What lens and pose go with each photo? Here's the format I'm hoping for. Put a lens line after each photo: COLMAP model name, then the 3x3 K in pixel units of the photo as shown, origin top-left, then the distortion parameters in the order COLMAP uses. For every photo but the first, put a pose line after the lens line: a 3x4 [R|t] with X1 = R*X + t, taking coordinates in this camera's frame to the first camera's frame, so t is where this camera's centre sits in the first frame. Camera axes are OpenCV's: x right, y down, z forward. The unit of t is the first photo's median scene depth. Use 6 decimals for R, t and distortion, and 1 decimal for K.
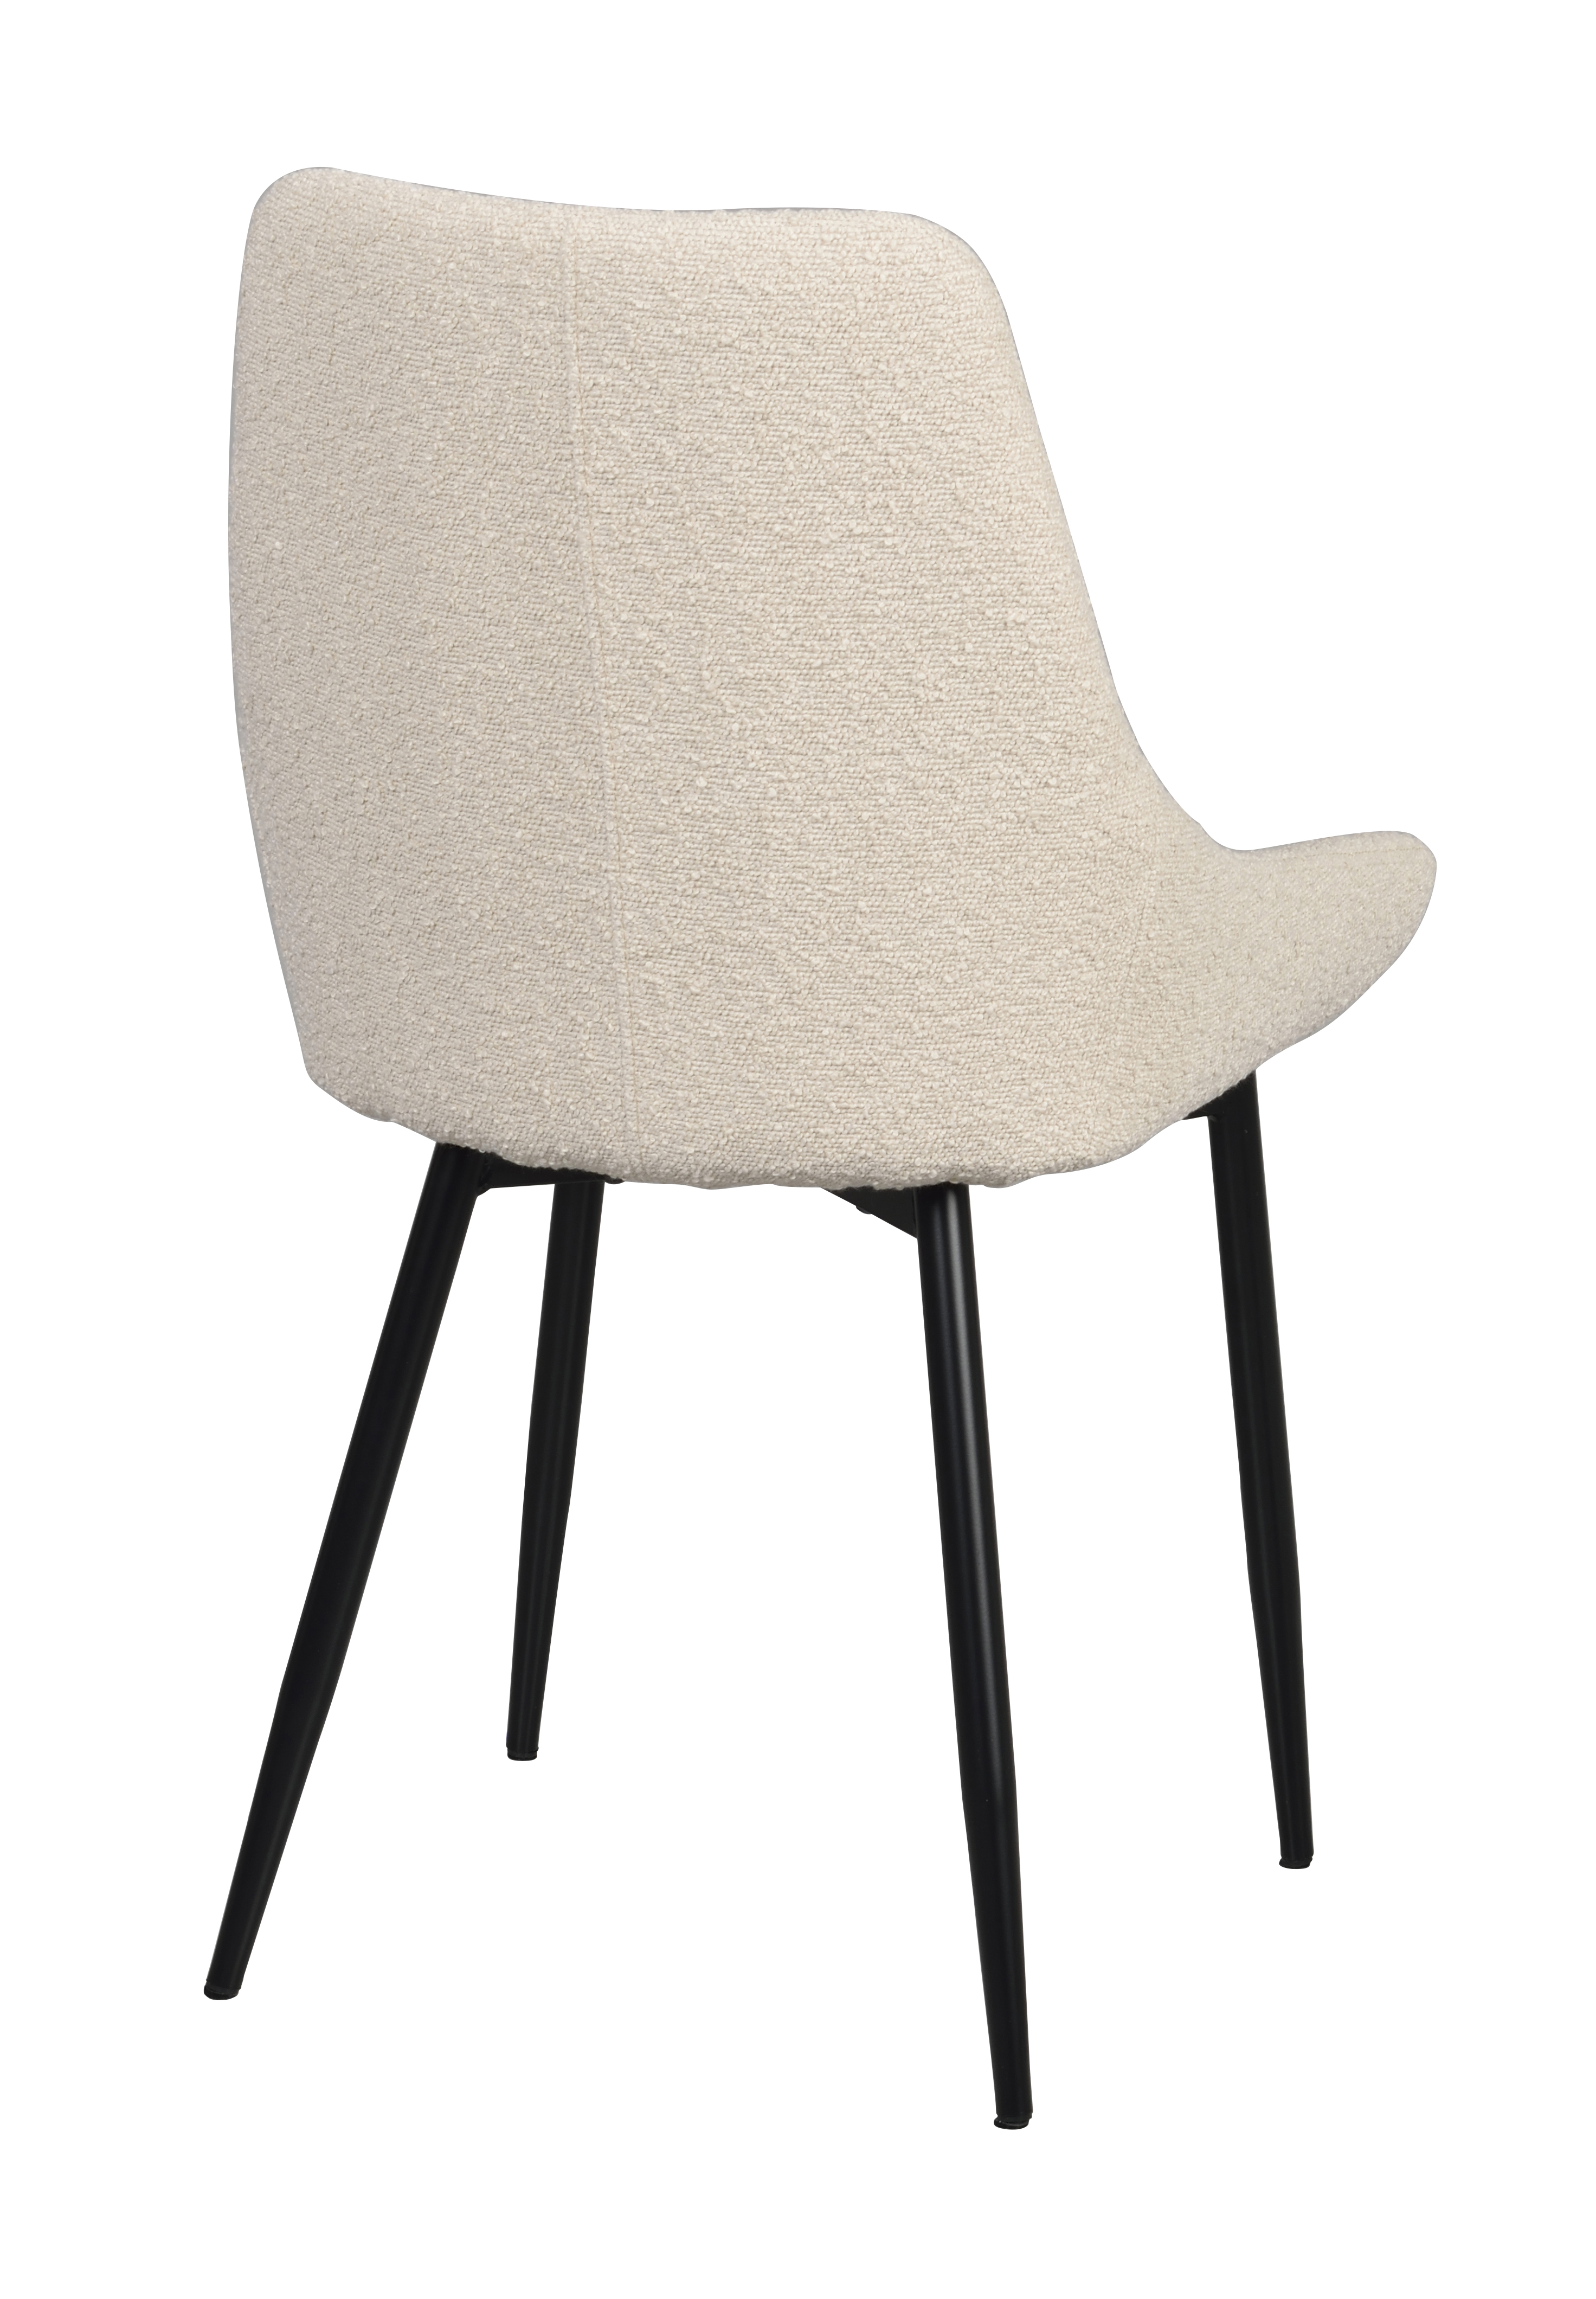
lens RADIAL K [[5089.8, 0, 798.3], [0, 5089.8, 1151.2], [0, 0, 1]] dist [-0.097559, 0.000000]
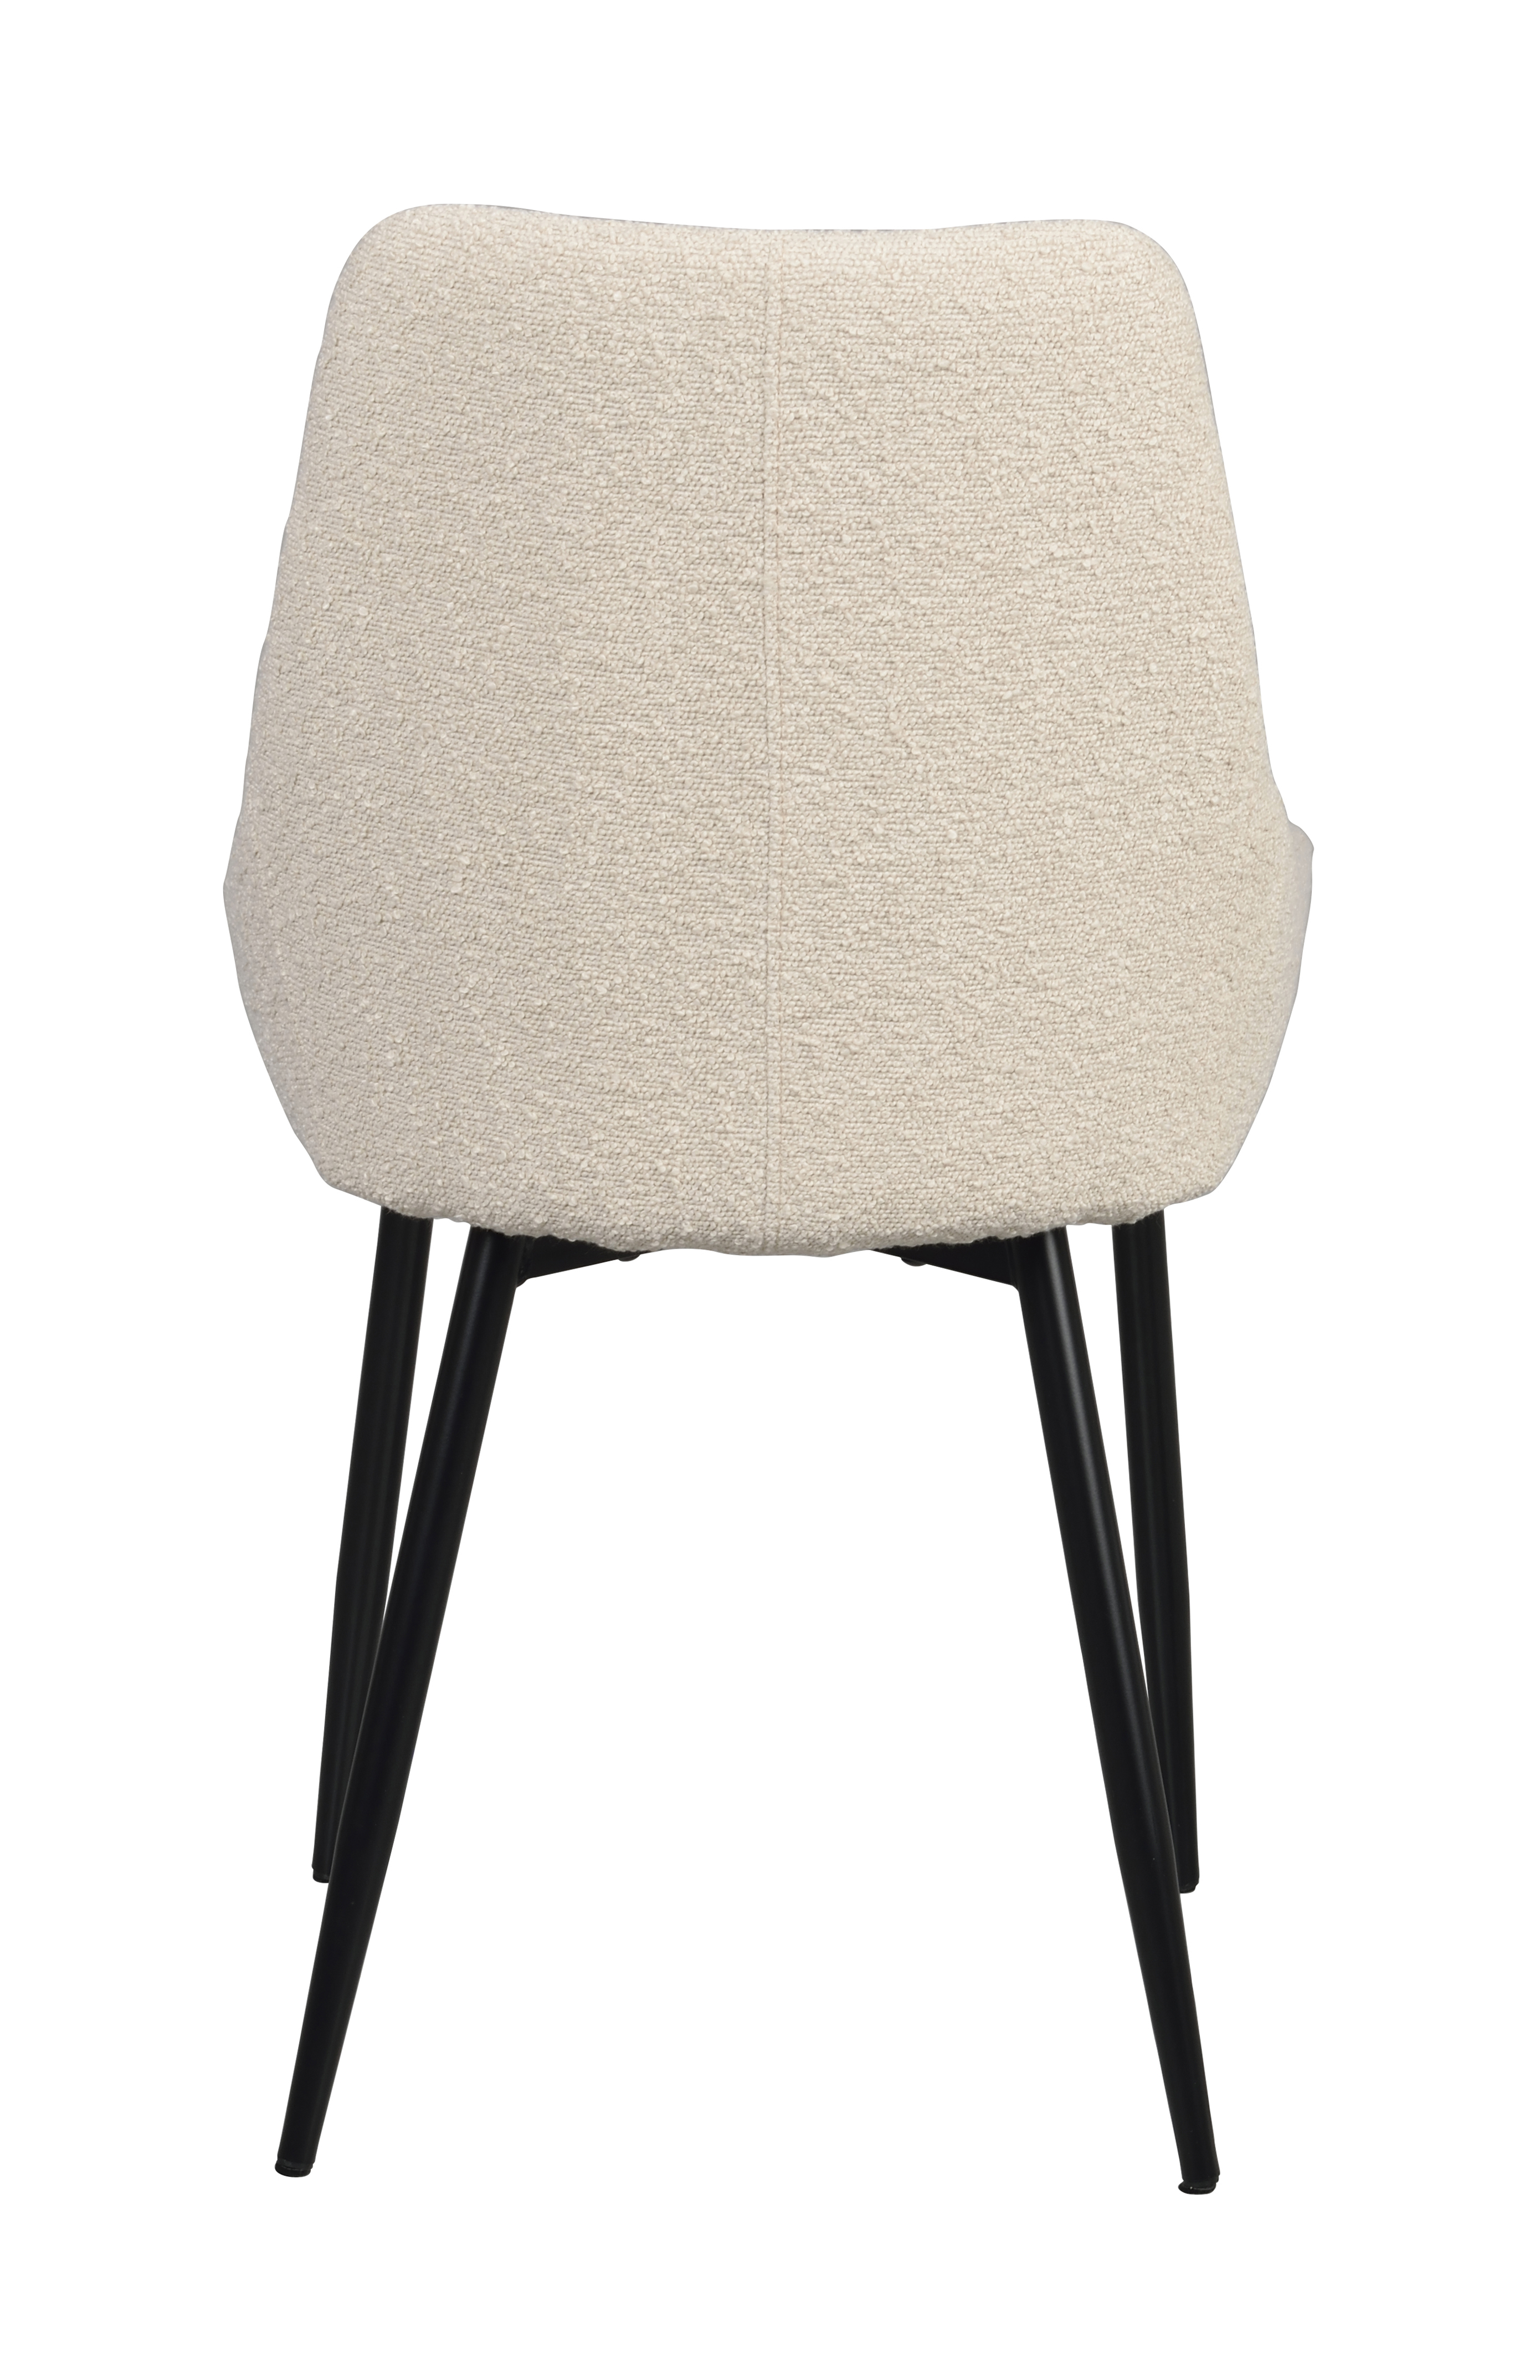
lens RADIAL K [[5276.2, 0, 770.1], [0, 5276.2, 1187.8], [0, 0, 1]] dist [-0.108851, 0.000000]
pose [[0.968524, -0.095408, 0.229912, -0.269222], [0.094192, 0.995421, 0.016284, -0.023756], [-0.230413, 0.005884, 0.973075, 0.047638]]
